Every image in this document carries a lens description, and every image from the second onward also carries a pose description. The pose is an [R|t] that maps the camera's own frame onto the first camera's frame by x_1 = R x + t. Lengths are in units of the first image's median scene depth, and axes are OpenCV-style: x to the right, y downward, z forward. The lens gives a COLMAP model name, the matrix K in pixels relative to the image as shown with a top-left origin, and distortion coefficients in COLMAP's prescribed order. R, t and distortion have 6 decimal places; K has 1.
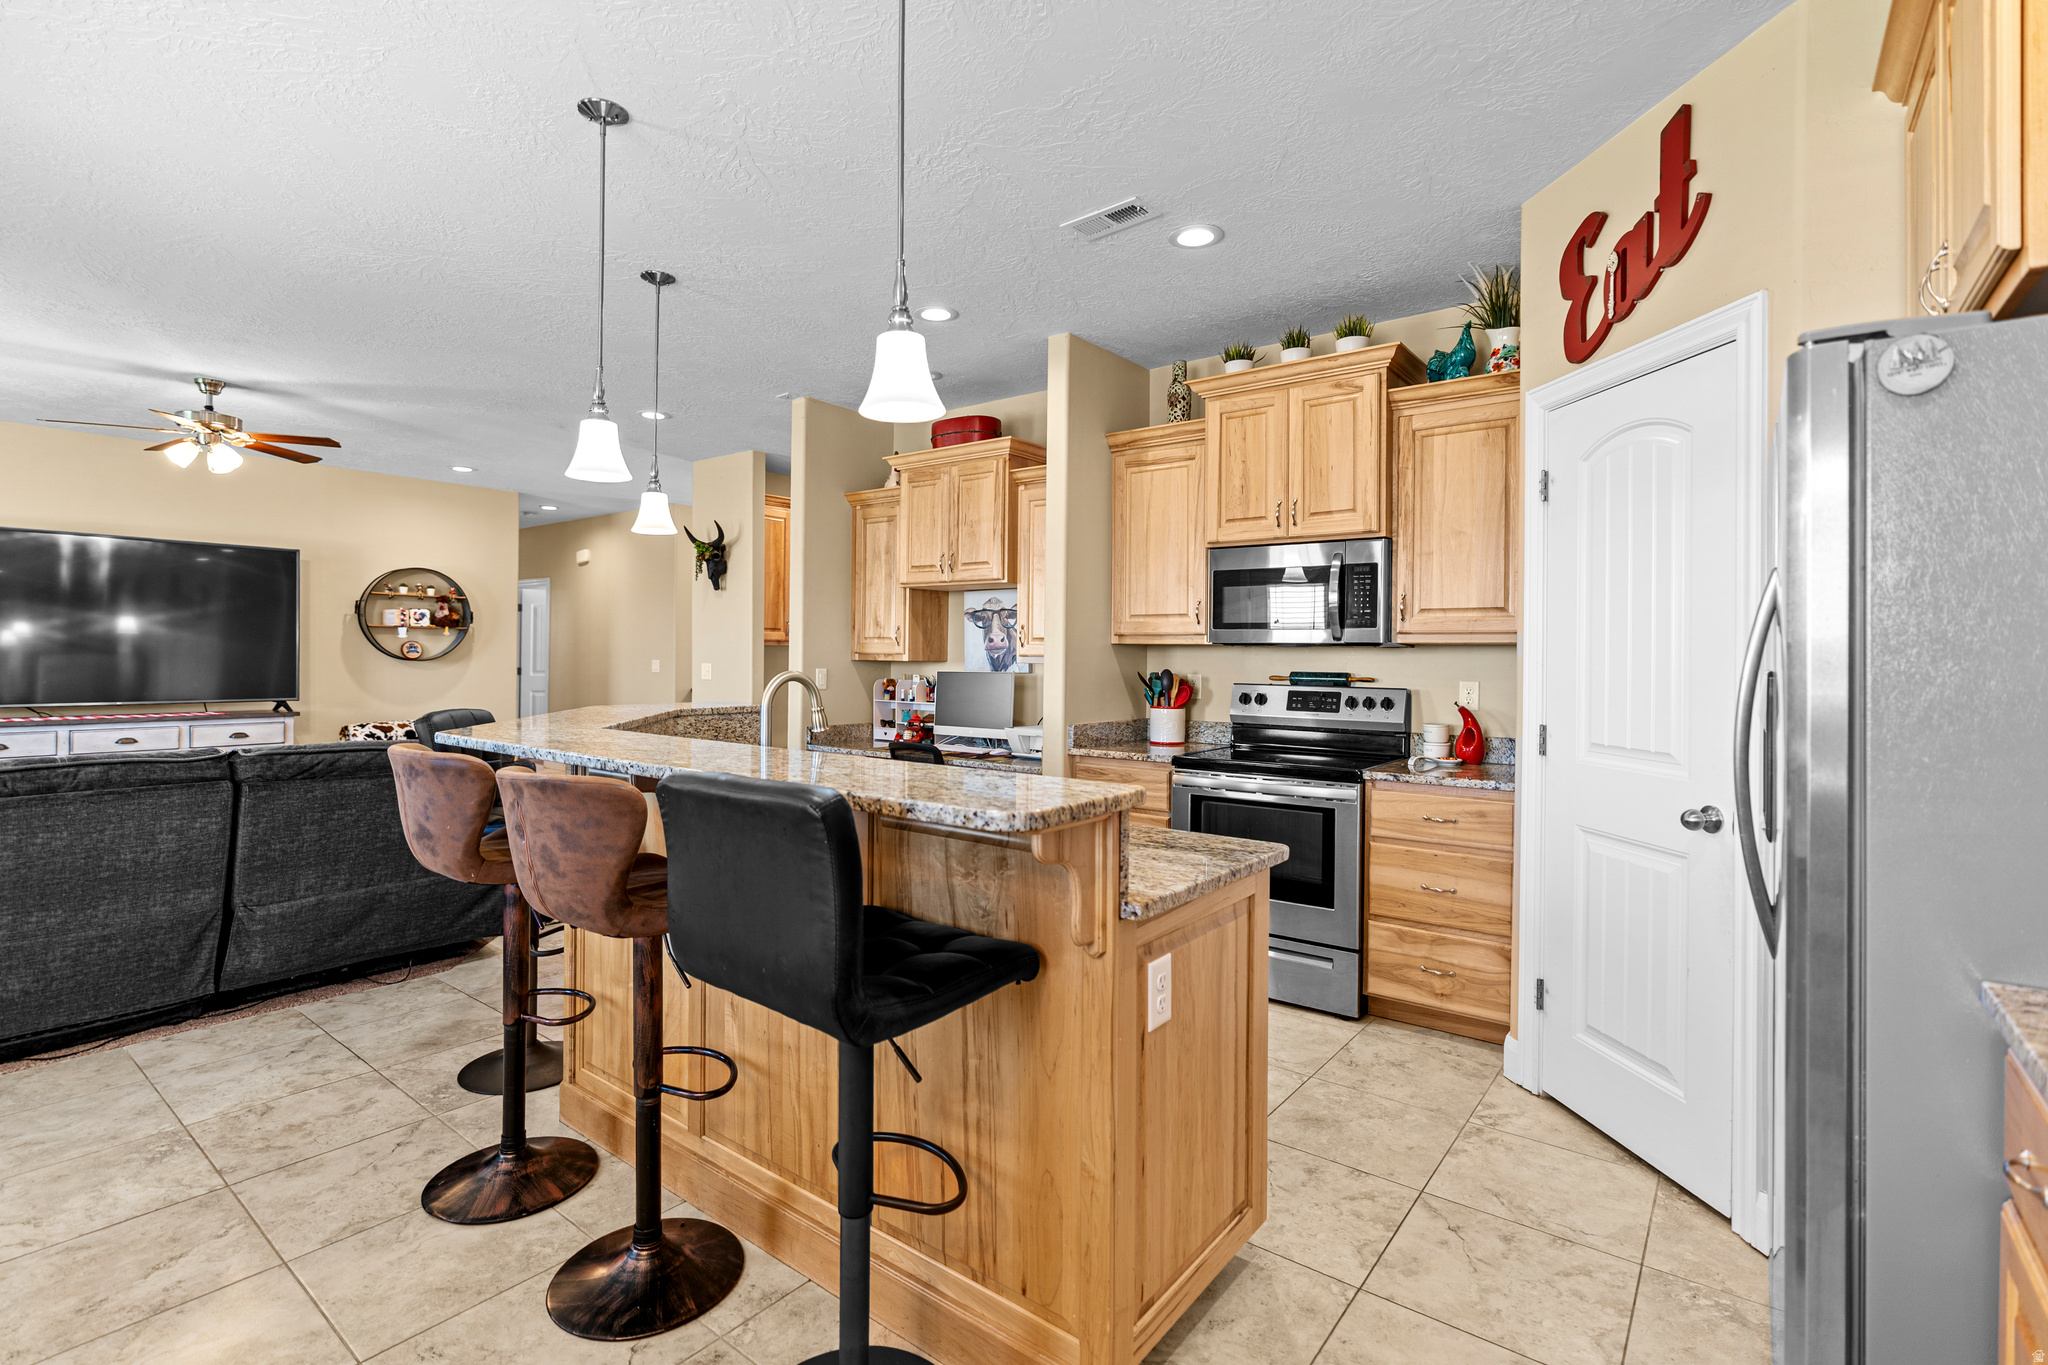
lens RADIAL K [[940.5, 0, 1024.7], [0, 940.5, 649.5], [0, 0, 1]] dist [-0.003295, -0.000764]
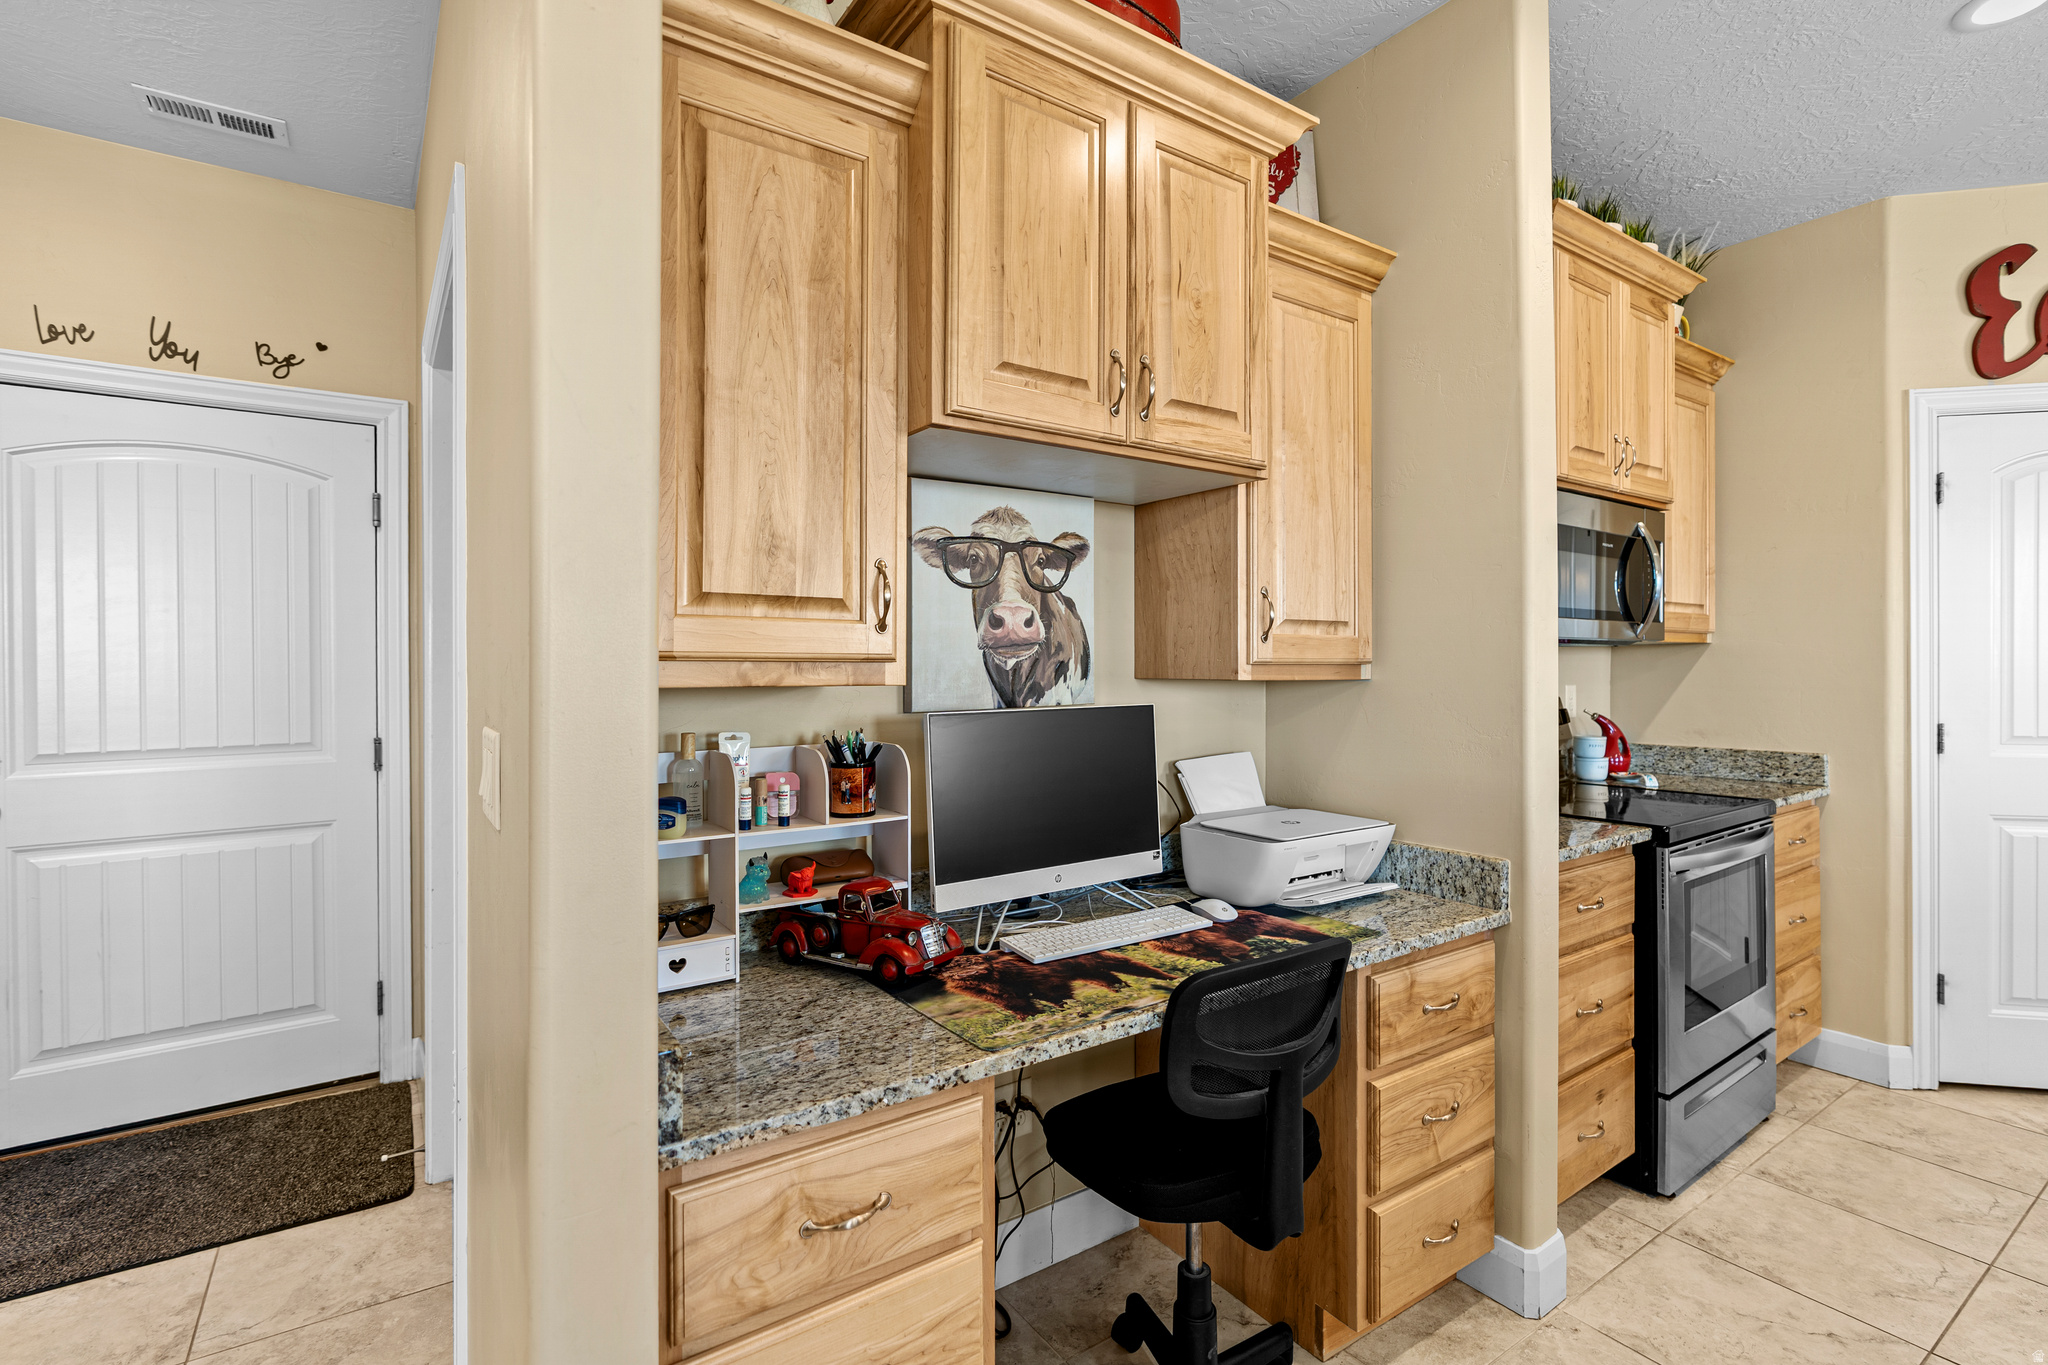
lens RADIAL K [[940.5, 0, 1025.5], [0, 940.5, 668.6], [0, 0, 1]] dist [-0.003295, -0.000764]
pose [[0.305780, -0.013341, 0.952009, -0.387766], [0.000726, 0.999905, 0.013779, 0.003293], [-0.952102, -0.003522, 0.305760, 0.887811]]
